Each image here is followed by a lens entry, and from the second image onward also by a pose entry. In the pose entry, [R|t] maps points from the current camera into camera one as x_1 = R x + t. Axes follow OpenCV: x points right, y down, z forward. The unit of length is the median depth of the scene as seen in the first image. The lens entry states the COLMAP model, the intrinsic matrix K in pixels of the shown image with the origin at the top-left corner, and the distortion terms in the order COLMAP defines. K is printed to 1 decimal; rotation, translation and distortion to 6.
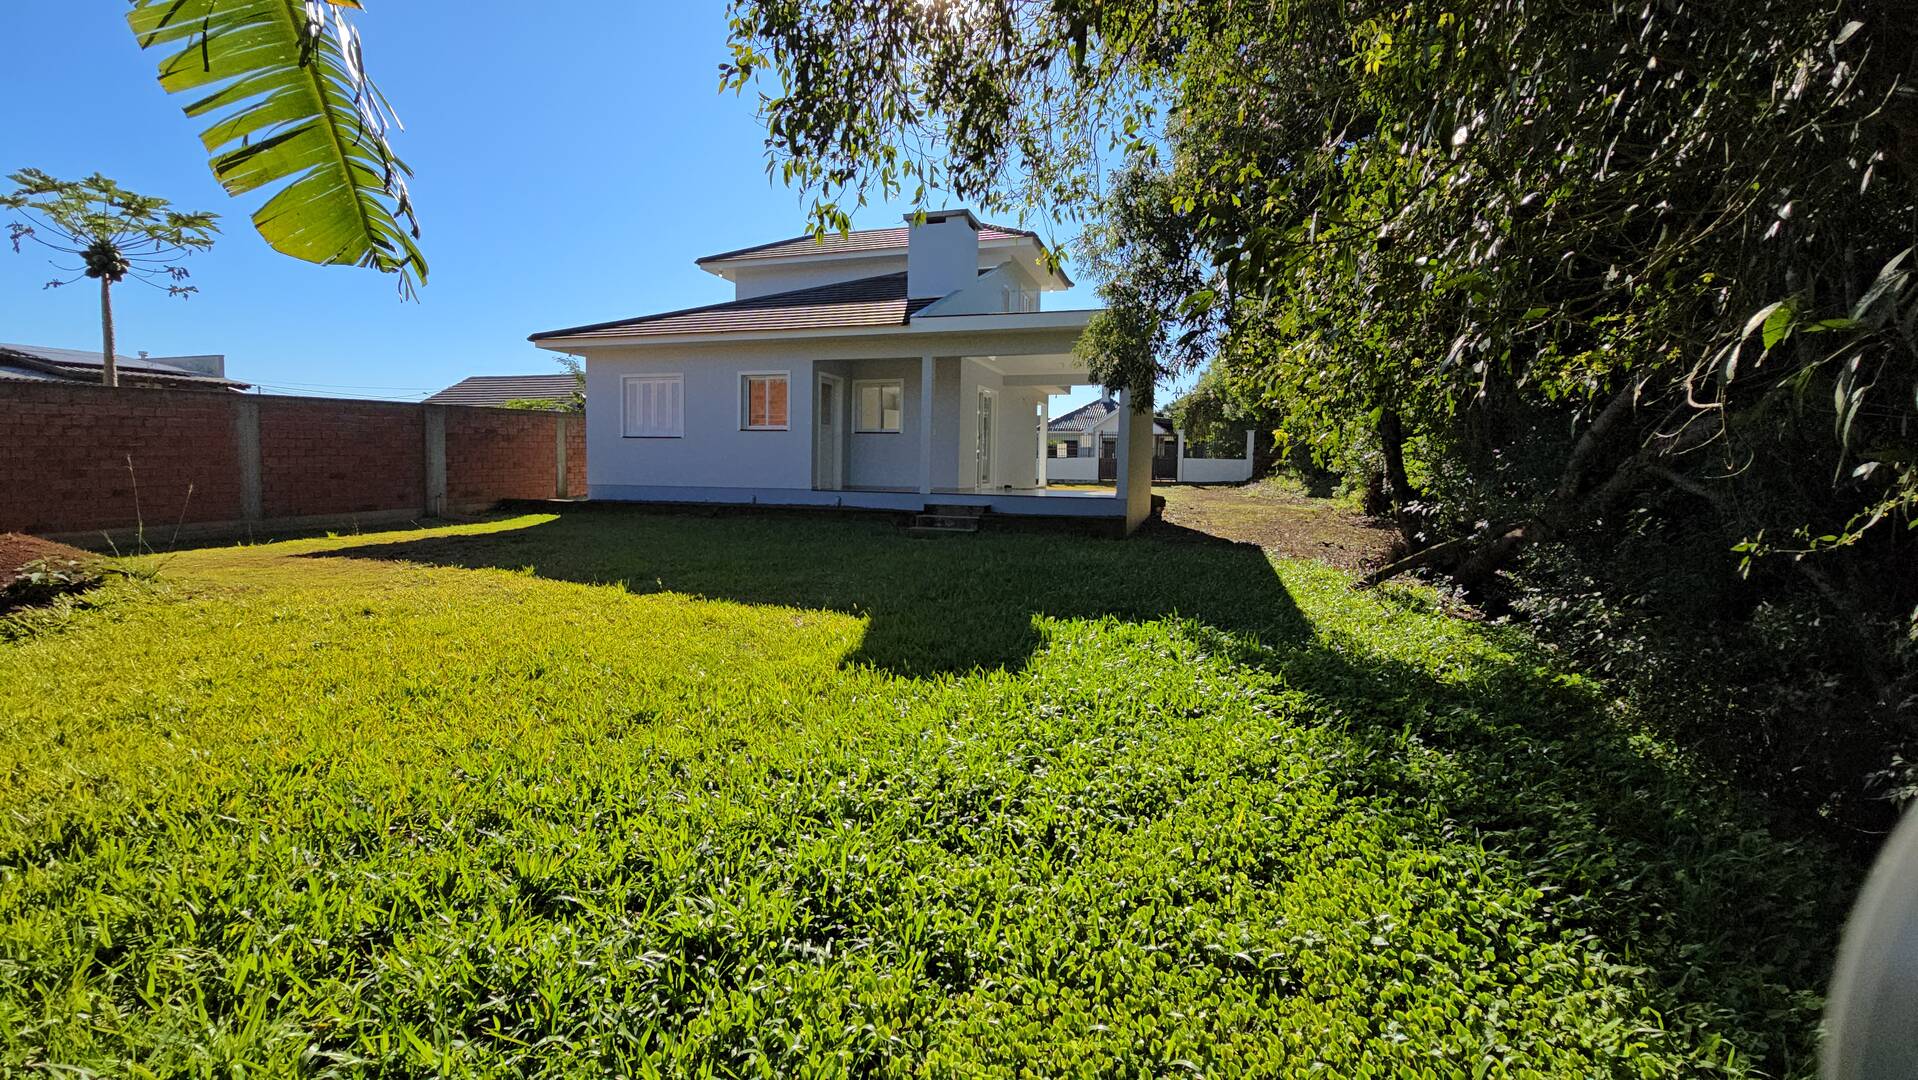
lens RADIAL K [[778.5, 0, 956.2], [0, 778.5, 515.6], [0, 0, 1]] dist [0.000271, -0.000421]
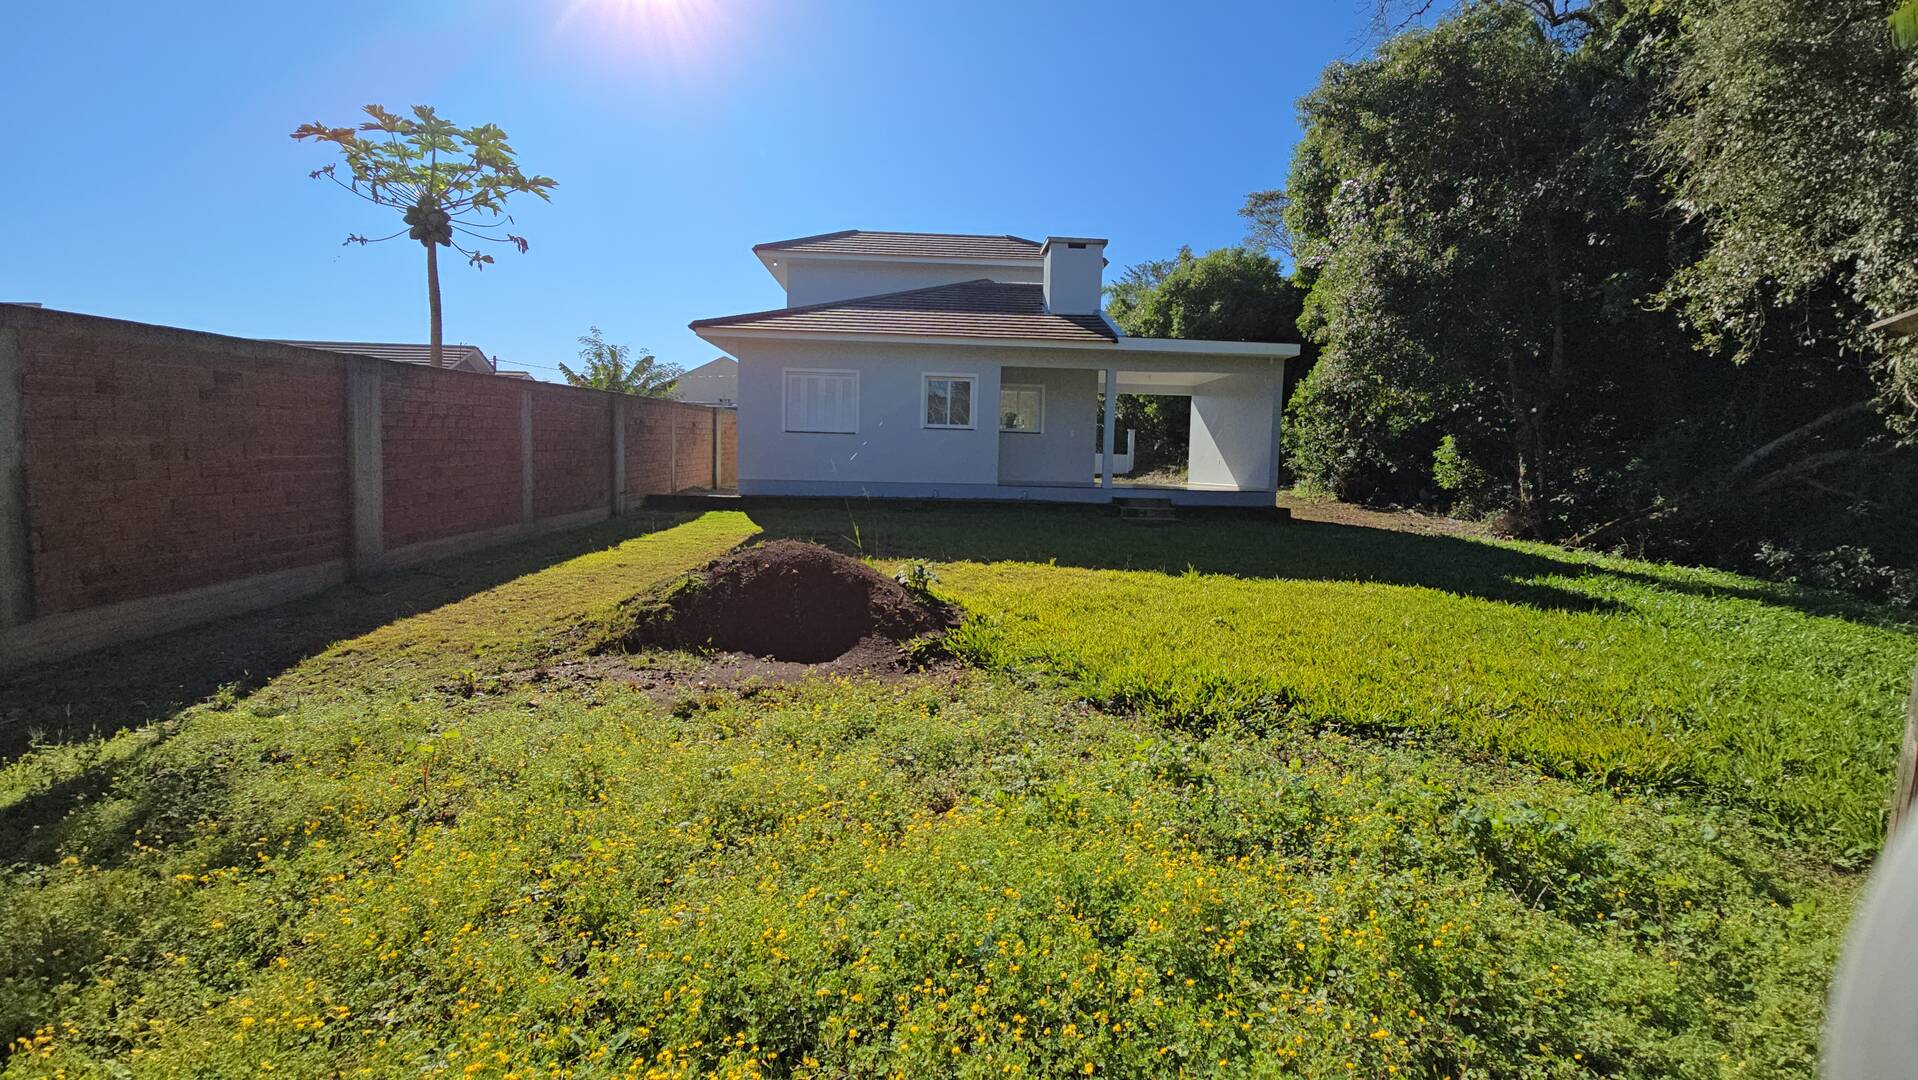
lens RADIAL K [[778.5, 0, 956.2], [0, 778.5, 515.6], [0, 0, 1]] dist [0.000271, -0.000421]
pose [[0.936796, -0.016781, 0.349475, -0.579911], [0.011419, 0.999783, 0.017398, -0.009464], [-0.349691, -0.012308, 0.936784, -0.002168]]
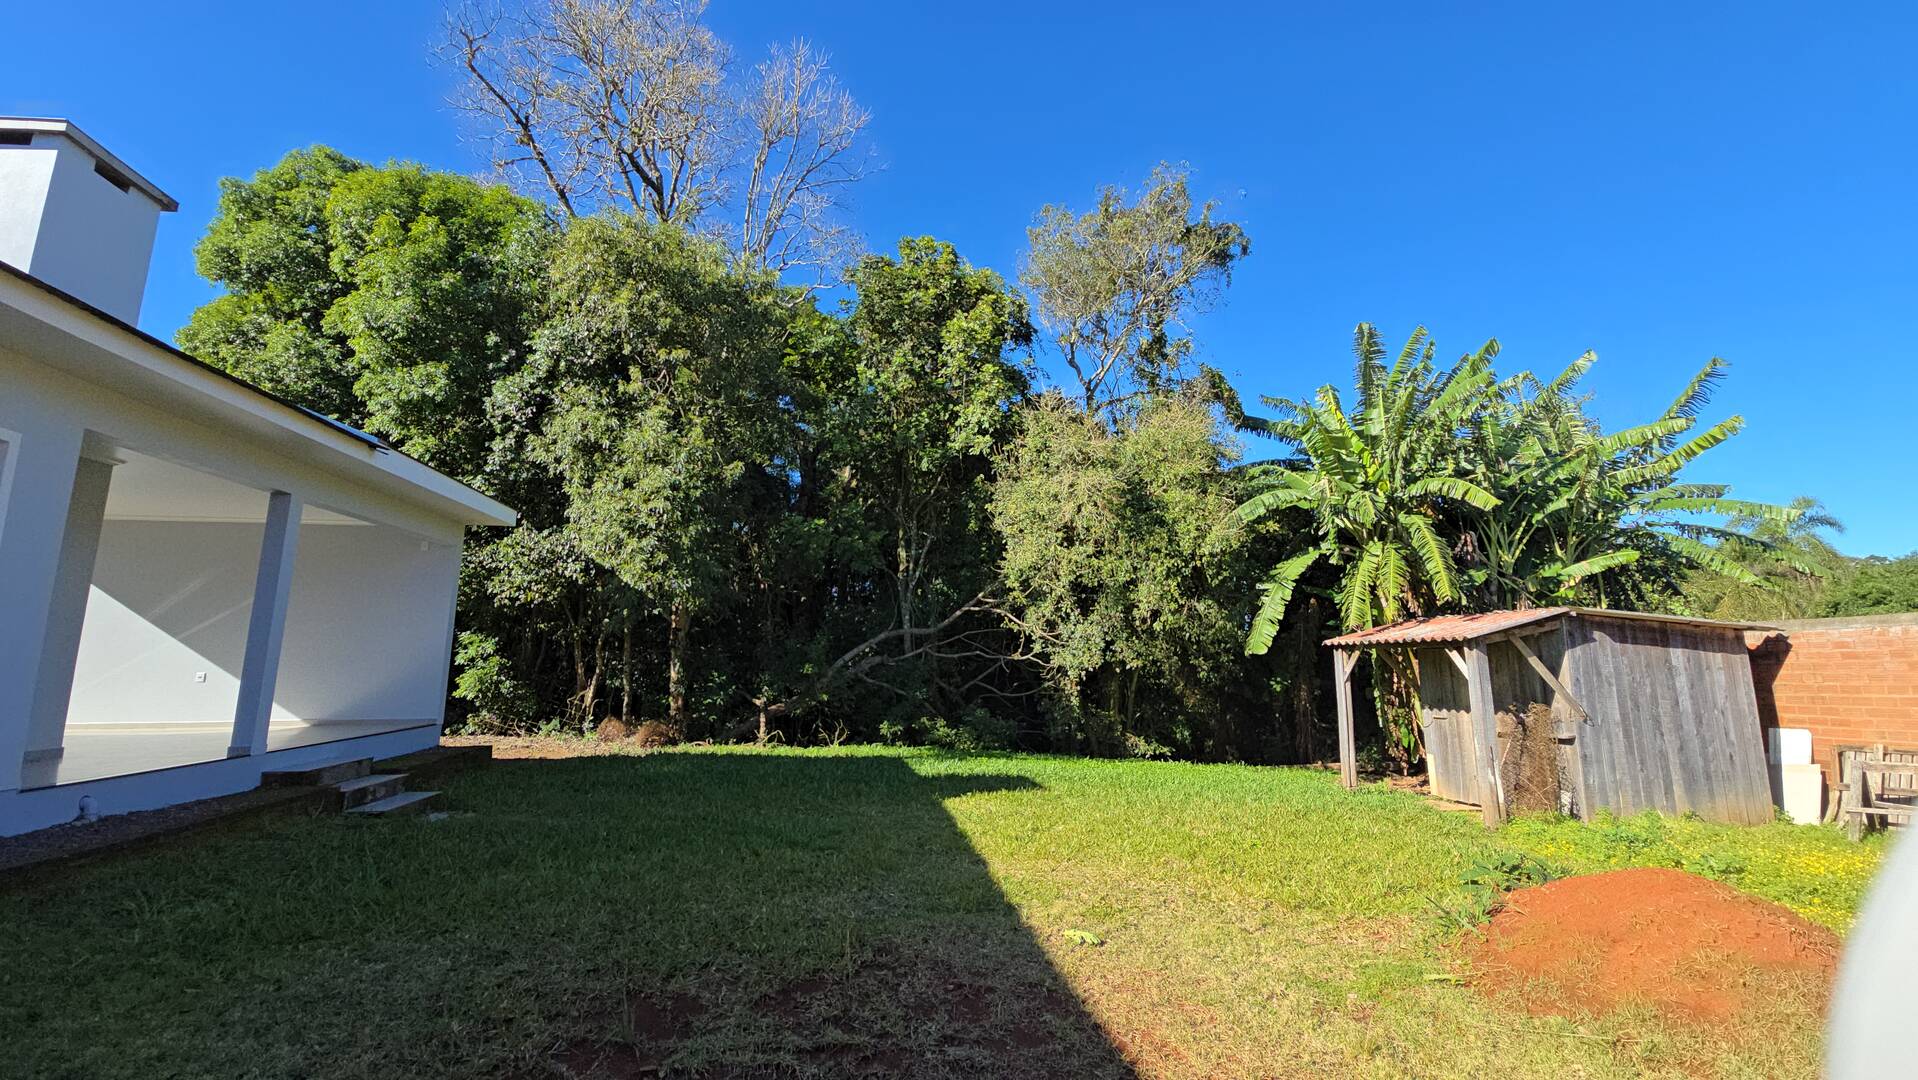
lens RADIAL K [[778.5, 0, 956.2], [0, 778.5, 515.6], [0, 0, 1]] dist [0.000271, -0.000421]
pose [[-0.466499, 0.148541, 0.871960, -0.642946], [0.048886, 0.988621, -0.142261, -0.077767], [-0.883170, -0.023737, -0.468452, 0.734901]]
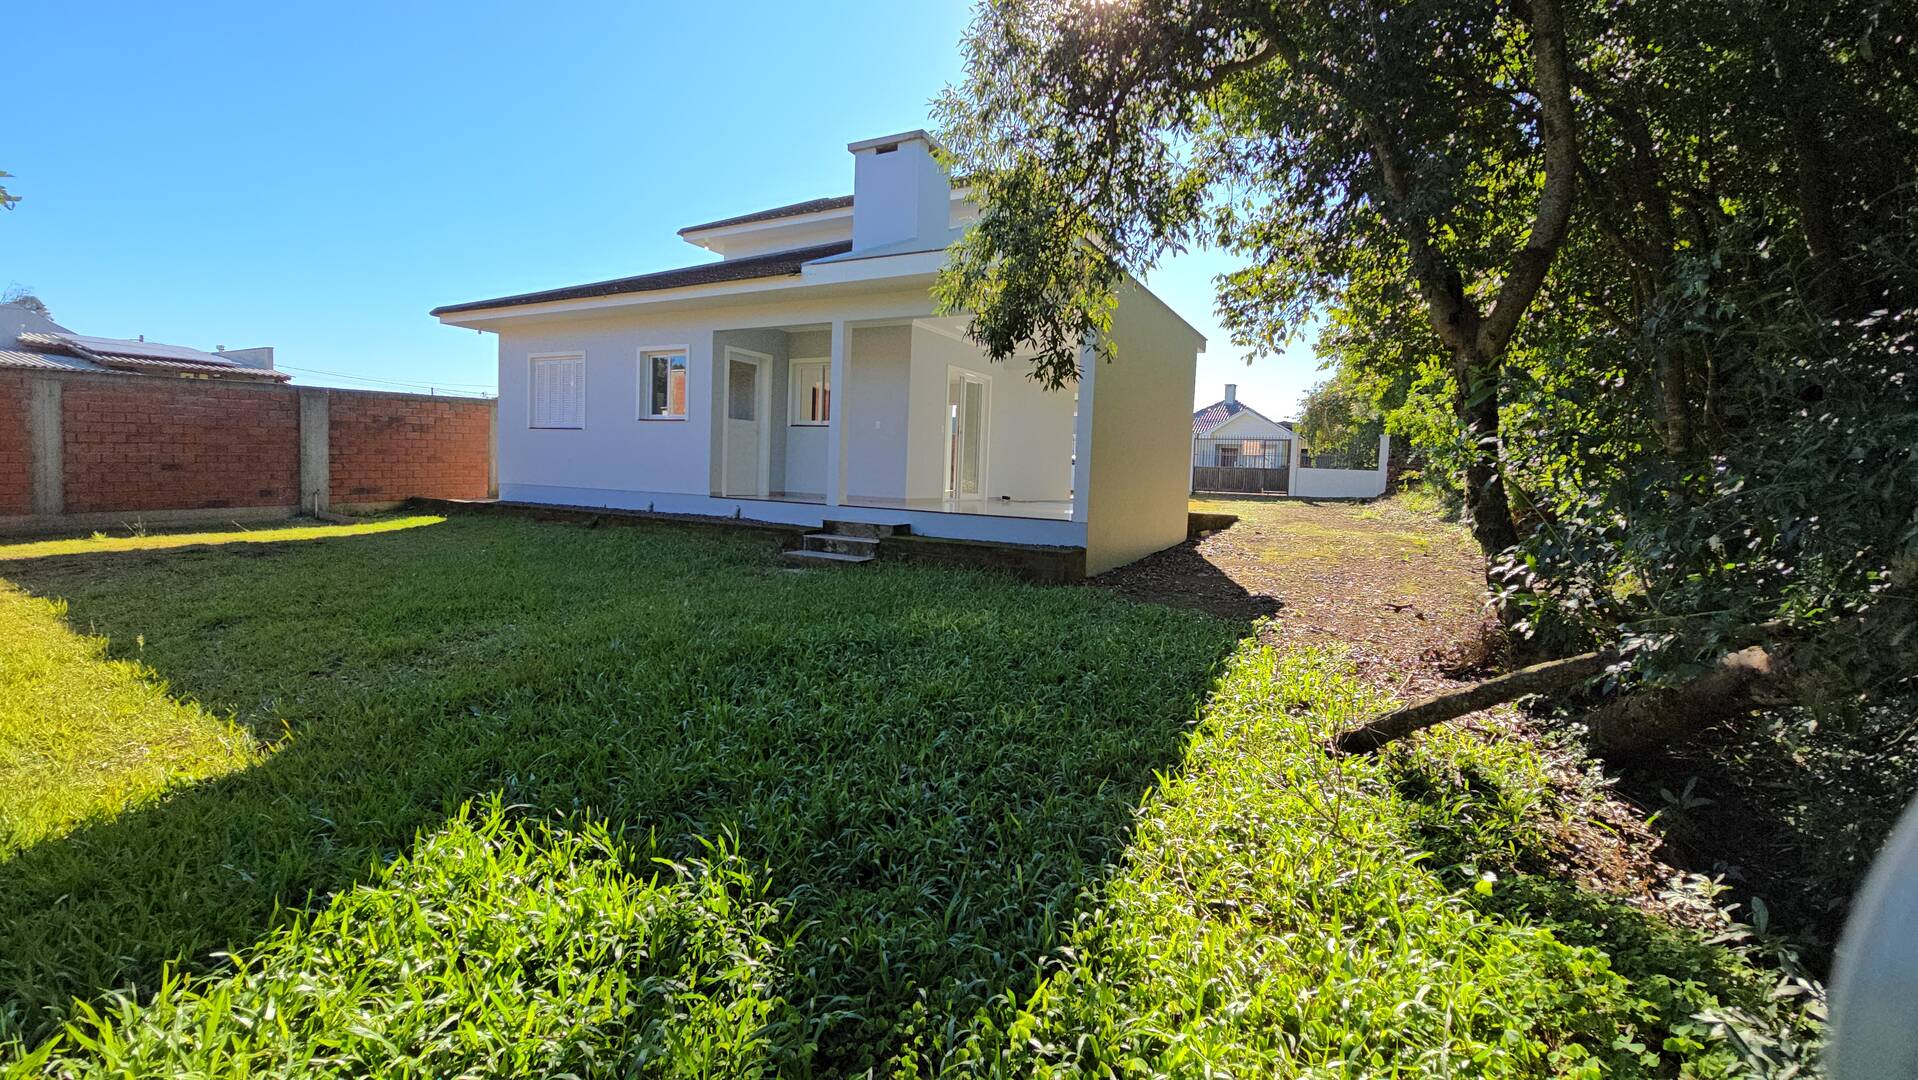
lens RADIAL K [[778.5, 0, 956.2], [0, 778.5, 515.6], [0, 0, 1]] dist [0.000271, -0.000421]
pose [[0.982858, 0.030391, -0.181840, 0.187565], [-0.031665, 0.999490, -0.004106, -0.017218], [0.181623, 0.009793, 0.983319, 0.256924]]
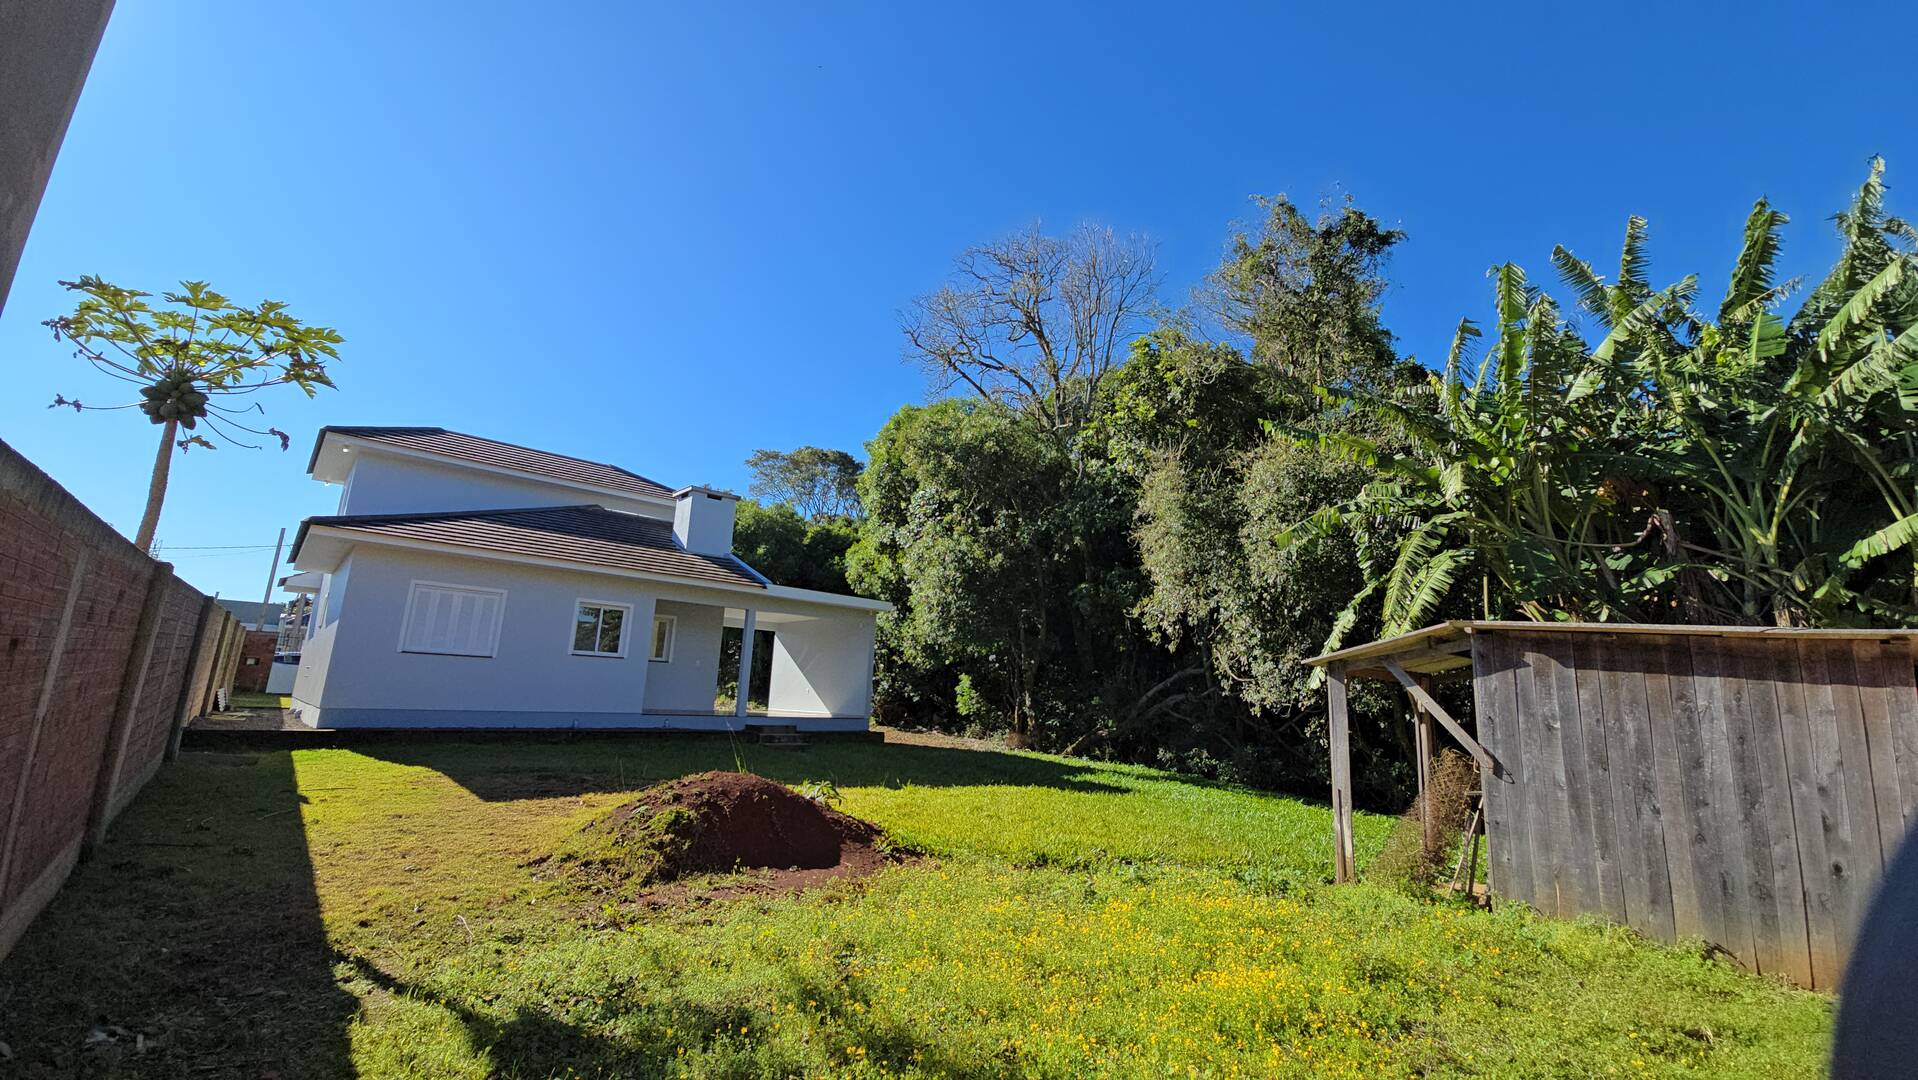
lens RADIAL K [[778.5, 0, 956.2], [0, 778.5, 515.6], [0, 0, 1]] dist [0.000271, -0.000421]
pose [[0.500674, 0.204493, 0.841135, -0.888350], [0.020640, 0.968600, -0.247767, -0.021059], [-0.865390, 0.141411, 0.480732, 0.034786]]
